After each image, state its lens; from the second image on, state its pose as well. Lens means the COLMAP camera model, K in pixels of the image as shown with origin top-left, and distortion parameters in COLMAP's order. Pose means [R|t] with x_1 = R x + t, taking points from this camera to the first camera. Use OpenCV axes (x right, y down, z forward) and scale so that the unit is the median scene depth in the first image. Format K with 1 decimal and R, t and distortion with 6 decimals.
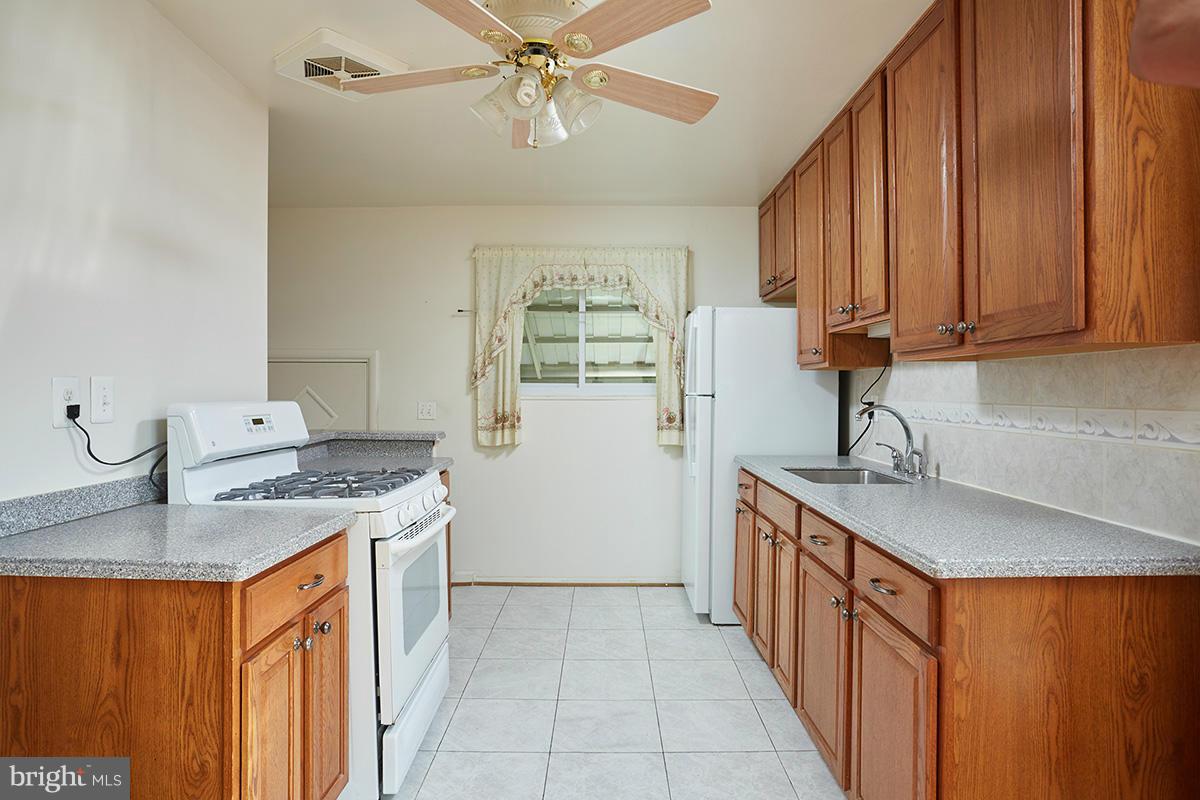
lens RADIAL K [[678.8, 0, 603.6], [0, 678.8, 390.4], [0, 0, 1]] dist [-0.070846, 0.041296]
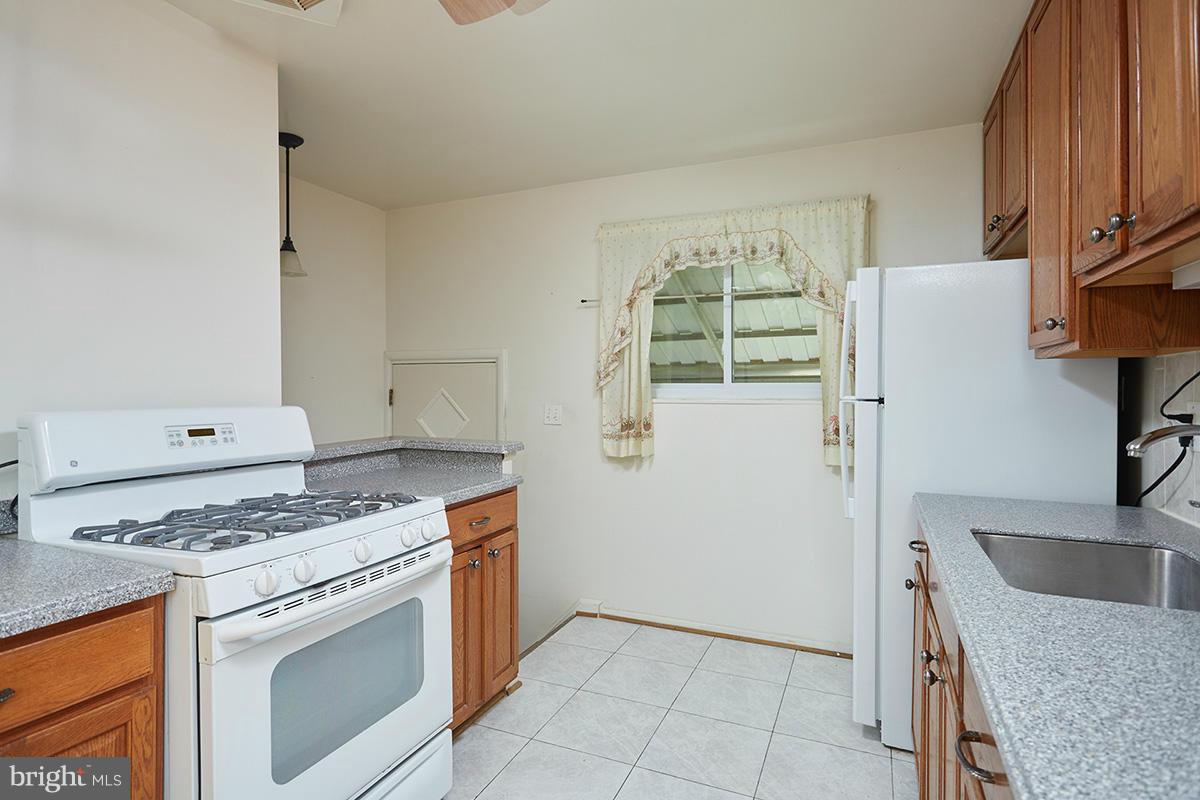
lens RADIAL K [[619.8, 0, 601.2], [0, 619.8, 390.5], [0, 0, 1]] dist [0.006545, 0.000314]
pose [[0.917836, -0.001655, -0.396956, 0.151669], [0.001775, 0.999998, -0.000064, -0.002345], [0.396956, -0.000646, 0.917838, 0.325790]]
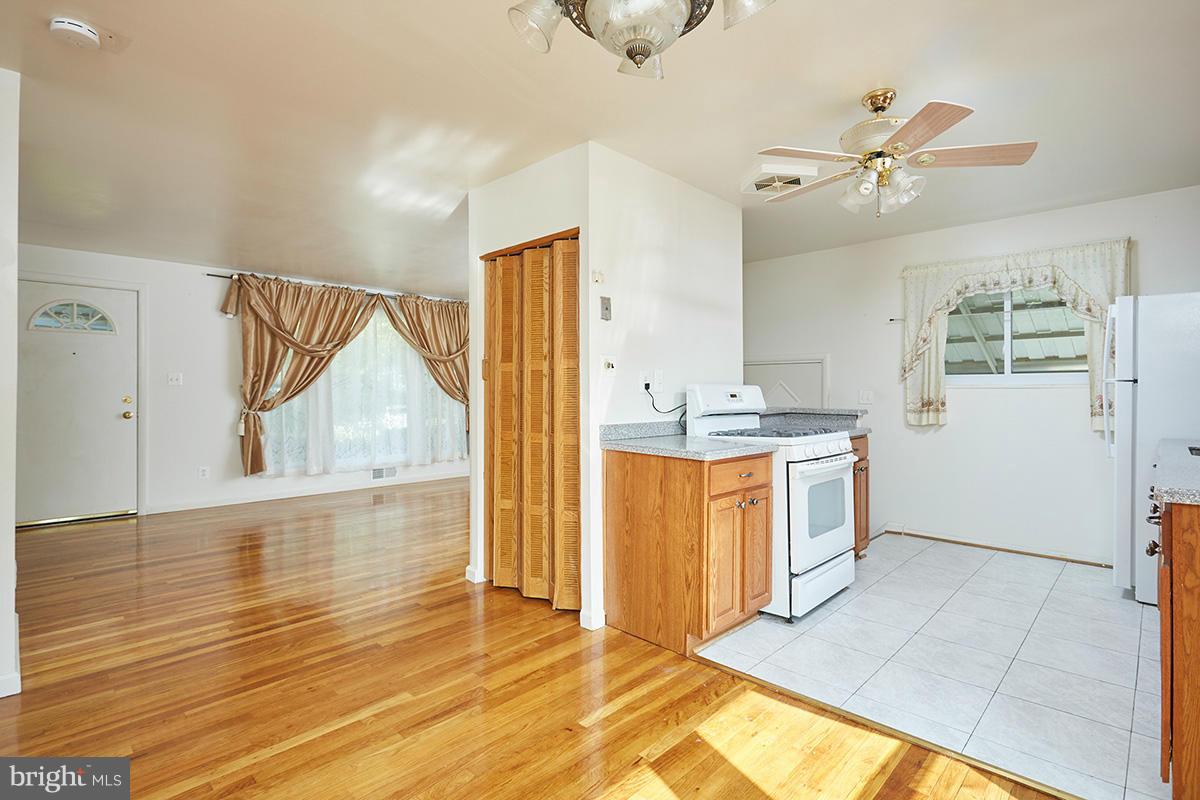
lens RADIAL K [[580.4, 0, 602.3], [0, 580.4, 389.8], [0, 0, 1]] dist [-0.004234, -0.000480]
pose [[0.719907, -0.004177, -0.694057, 0.189217], [0.000870, 0.999987, -0.005116, 0.025412], [0.694069, 0.003079, 0.719901, -0.216815]]
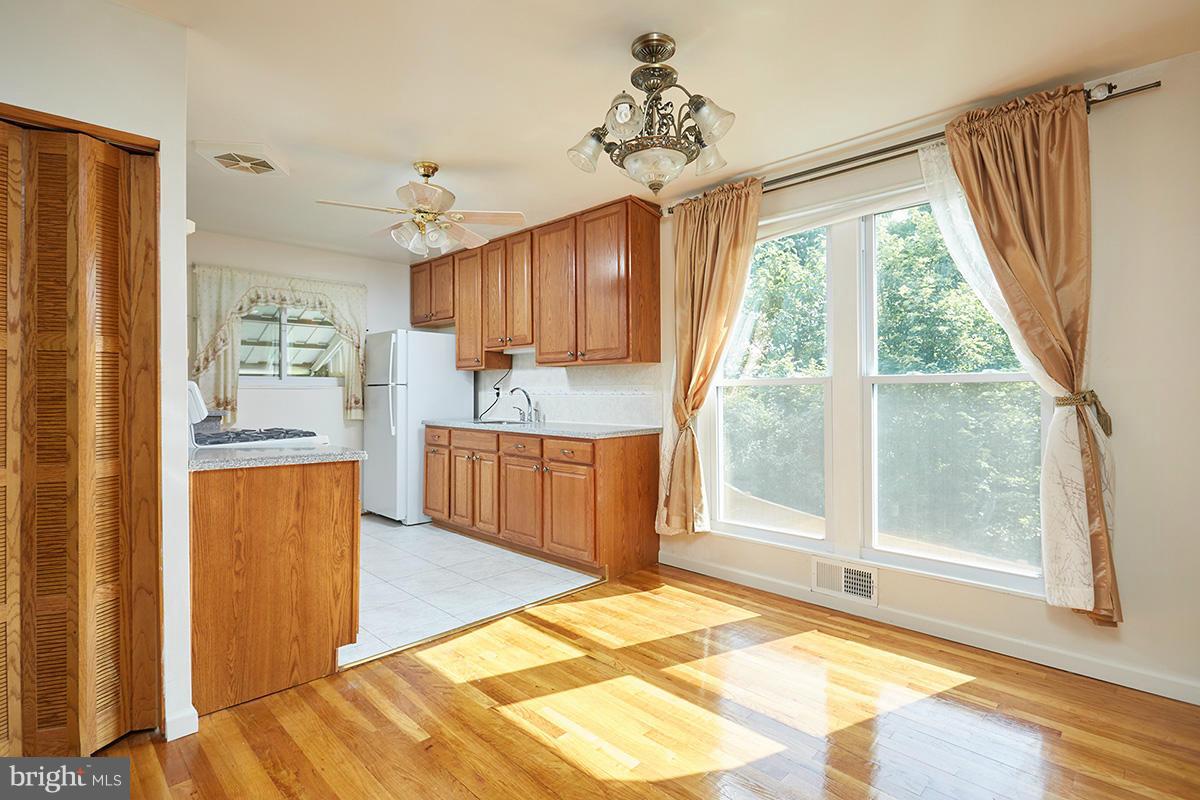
lens RADIAL K [[580.4, 0, 602.3], [0, 580.4, 389.8], [0, 0, 1]] dist [-0.004234, -0.000480]
pose [[0.704133, -0.001101, 0.710067, -0.500380], [0.004228, 0.999988, -0.002642, 0.026317], [-0.710056, 0.004863, 0.704129, -0.323109]]
